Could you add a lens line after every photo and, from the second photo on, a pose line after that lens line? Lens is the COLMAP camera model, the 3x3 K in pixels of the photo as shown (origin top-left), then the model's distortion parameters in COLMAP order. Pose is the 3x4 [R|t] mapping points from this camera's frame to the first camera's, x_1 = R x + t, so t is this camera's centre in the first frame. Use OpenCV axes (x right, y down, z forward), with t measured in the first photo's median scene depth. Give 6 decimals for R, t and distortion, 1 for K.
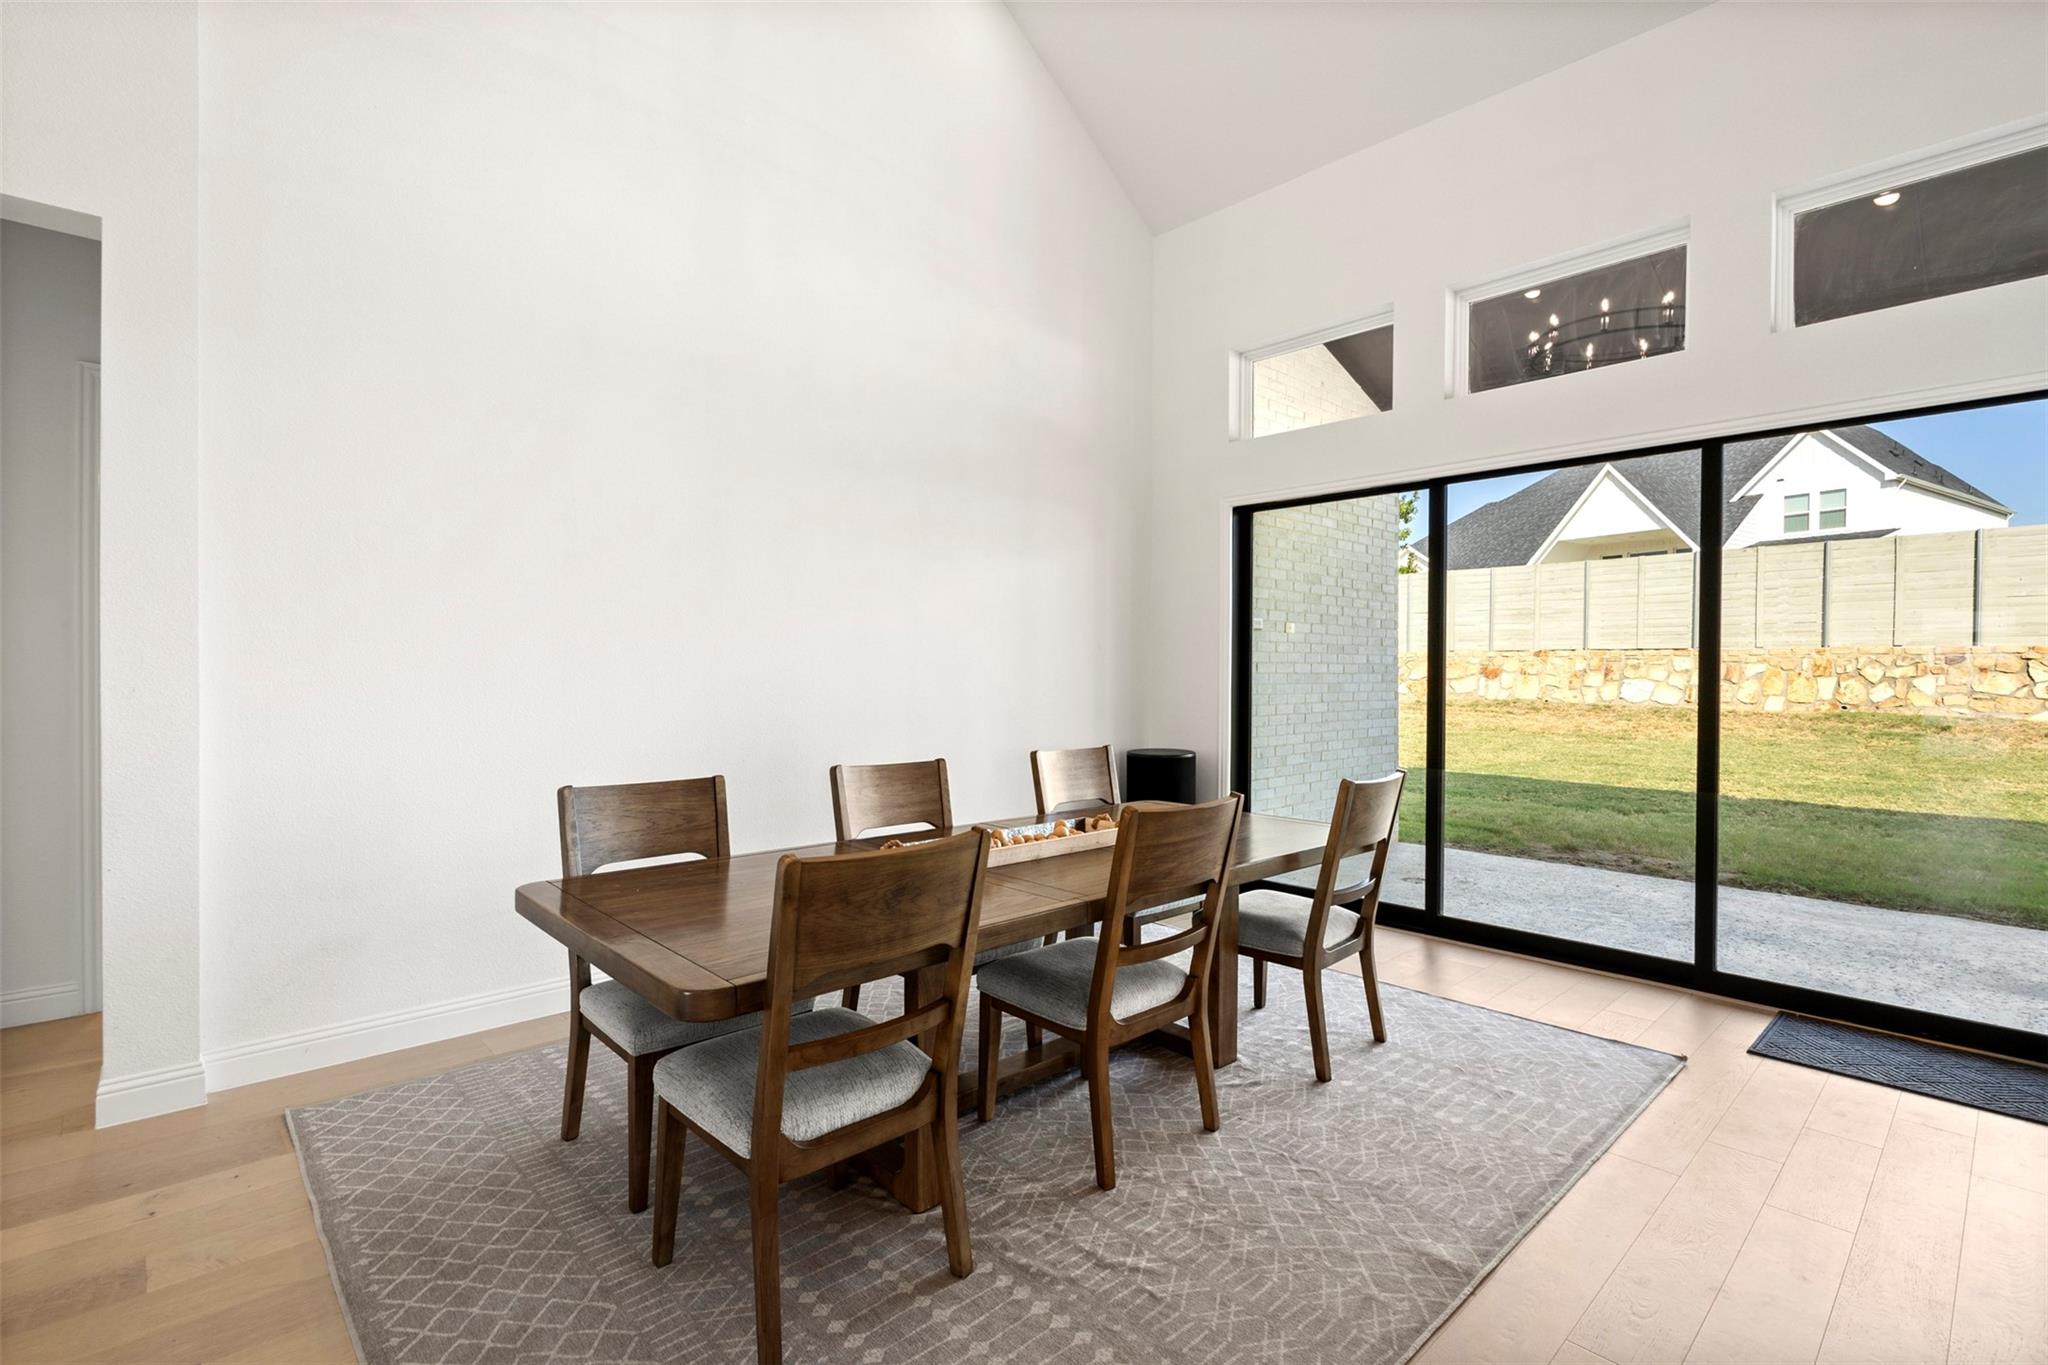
lens RADIAL K [[949.4, 0, 972.3], [0, 949.4, 679.4], [0, 0, 1]] dist [0.008450, -0.000448]
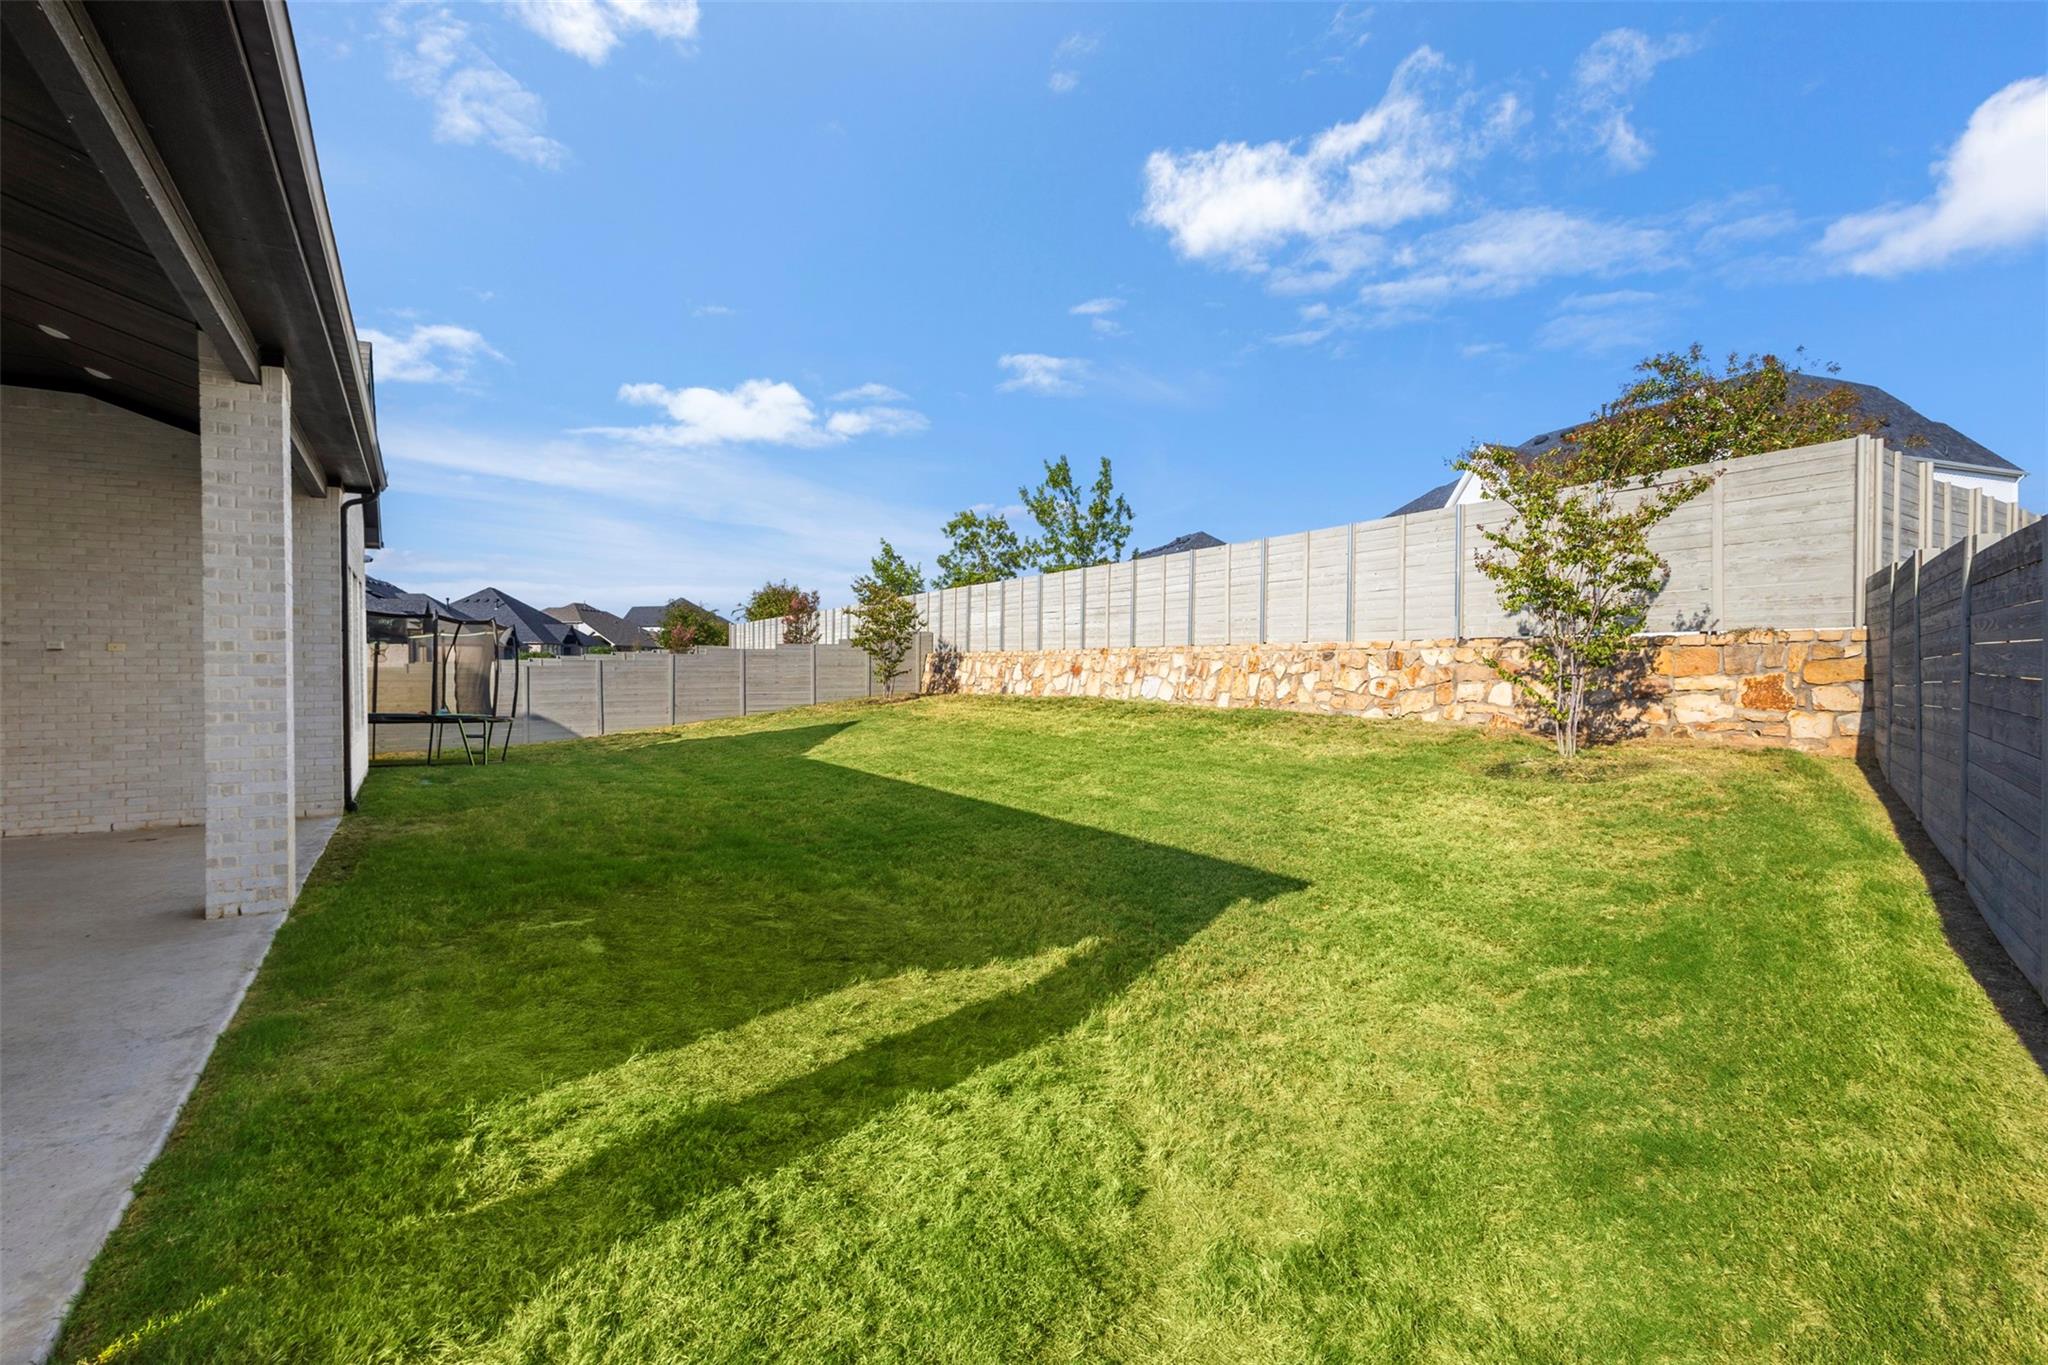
lens RADIAL K [[949.4, 0, 1016.2], [0, 949.4, 677.2], [0, 0, 1]] dist [0.008450, -0.000448]
pose [[0.981986, -0.015147, -0.188344, 0.862848], [0.016668, 0.999840, 0.006496, -0.009784], [0.188216, -0.009518, 0.982082, -0.038031]]
